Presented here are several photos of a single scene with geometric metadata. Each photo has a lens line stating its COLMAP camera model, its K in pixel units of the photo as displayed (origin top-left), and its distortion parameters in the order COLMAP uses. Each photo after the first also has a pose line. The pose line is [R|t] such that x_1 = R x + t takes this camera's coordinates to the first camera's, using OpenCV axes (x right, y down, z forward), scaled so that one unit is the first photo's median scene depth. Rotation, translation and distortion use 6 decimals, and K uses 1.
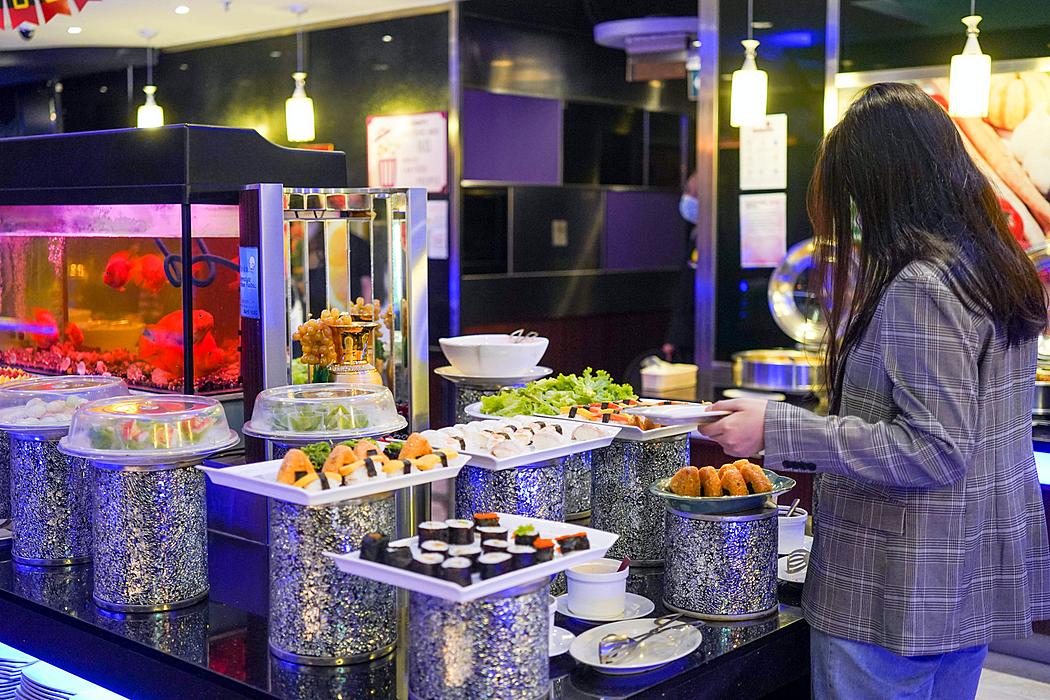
lens RADIAL K [[1297.4, 0, 526.9], [0, 1297.4, 406.0], [0, 0, 1]] dist [-0.002805, 0.024351]
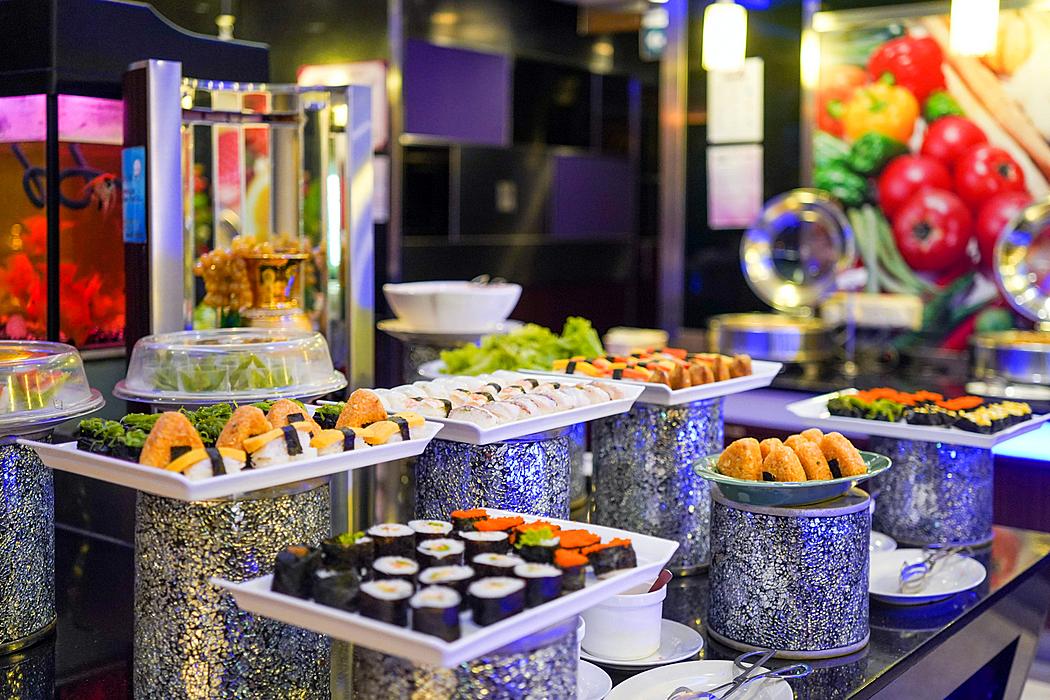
lens RADIAL K [[1230.4, 0, 526.6], [0, 1230.4, 316.2], [0, 0, 1]] dist [0.002127, 0.016263]
pose [[0.998221, 0.000873, 0.059617, -0.036065], [0.002823, 0.998080, -0.061880, 0.021247], [-0.059556, 0.061938, 0.996302, 0.335226]]
